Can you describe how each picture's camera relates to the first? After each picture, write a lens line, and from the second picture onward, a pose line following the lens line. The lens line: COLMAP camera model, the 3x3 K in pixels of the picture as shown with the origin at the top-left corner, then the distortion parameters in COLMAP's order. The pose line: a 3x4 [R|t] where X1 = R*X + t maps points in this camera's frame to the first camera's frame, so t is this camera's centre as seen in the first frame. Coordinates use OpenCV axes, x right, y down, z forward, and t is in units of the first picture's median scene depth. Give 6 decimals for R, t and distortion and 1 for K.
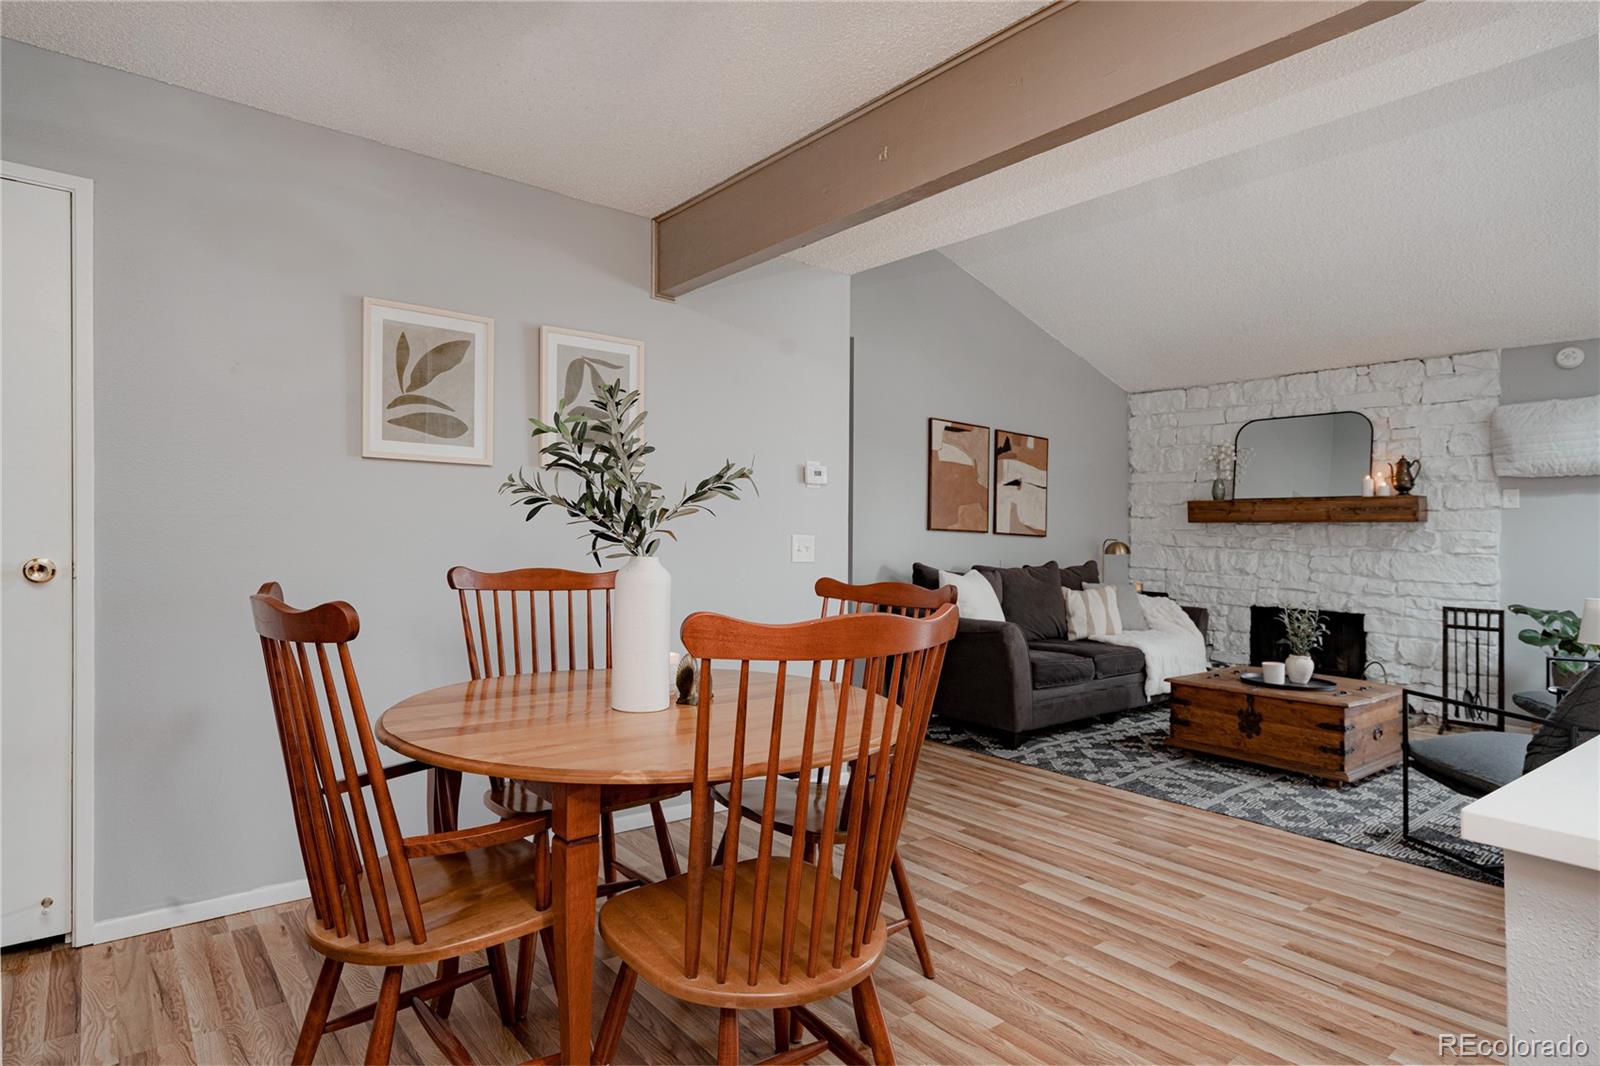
lens RADIAL K [[875.1, 0, 769.1], [0, 875.1, 514.8], [0, 0, 1]] dist [0.003055, 0.001070]
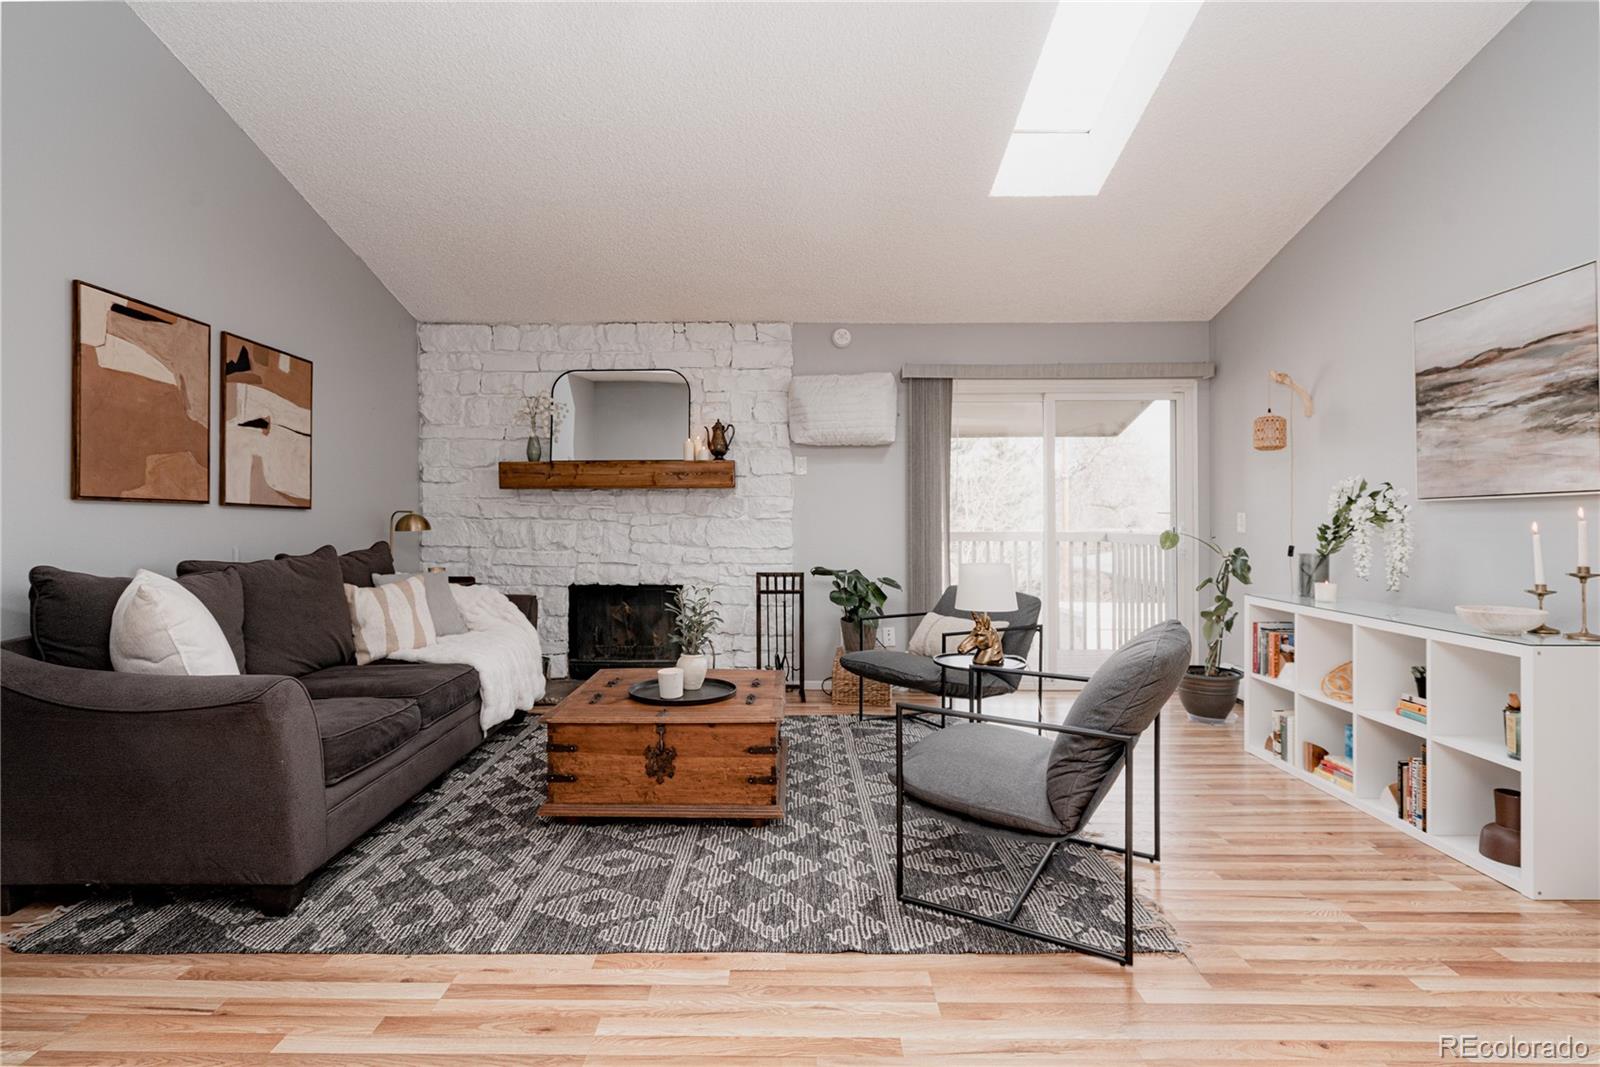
lens RADIAL K [[798.9, 0, 785.1], [0, 798.9, 509.0], [0, 0, 1]] dist [0.001510, 0.000740]
pose [[0.627056, -0.015988, 0.778810, 0.080572], [-0.005184, 0.999682, 0.024696, 0.009631], [-0.778957, -0.019523, 0.626773, 0.393621]]
